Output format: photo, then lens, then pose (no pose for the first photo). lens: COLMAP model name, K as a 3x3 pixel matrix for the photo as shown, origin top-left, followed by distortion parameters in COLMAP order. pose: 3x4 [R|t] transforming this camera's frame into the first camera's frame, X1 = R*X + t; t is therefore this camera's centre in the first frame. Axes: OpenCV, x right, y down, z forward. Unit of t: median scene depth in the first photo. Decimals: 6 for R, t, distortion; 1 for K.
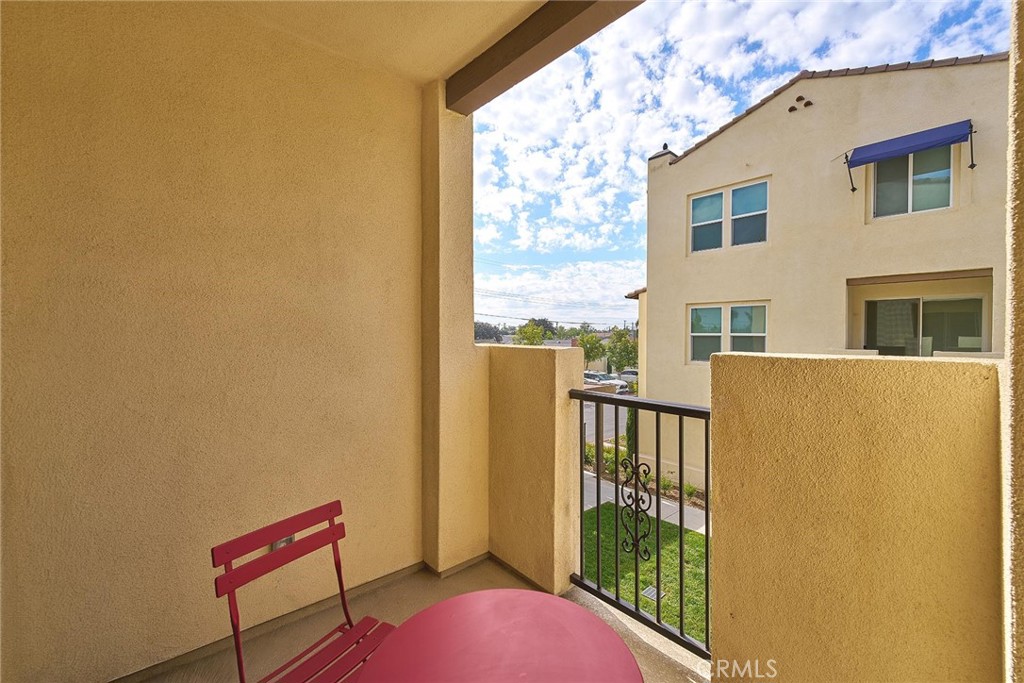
lens RADIAL K [[420.6, 0, 536.9], [0, 420.6, 347.9], [0, 0, 1]] dist [0.000101, -0.000426]
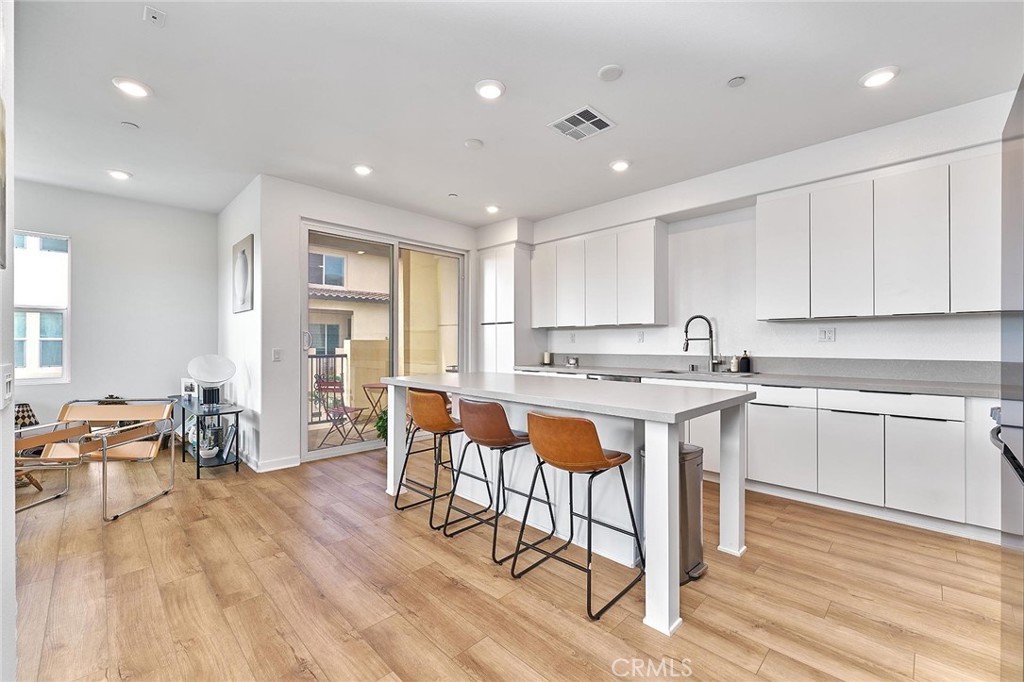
lens RADIAL K [[420.6, 0, 517.4], [0, 420.6, 343.5], [0, 0, 1]] dist [0.000101, -0.000426]
pose [[-0.043293, -0.002270, 0.999060, -0.739088], [0.033369, 0.999436, 0.003717, 0.015540], [-0.998505, 0.033499, -0.043192, -0.097892]]
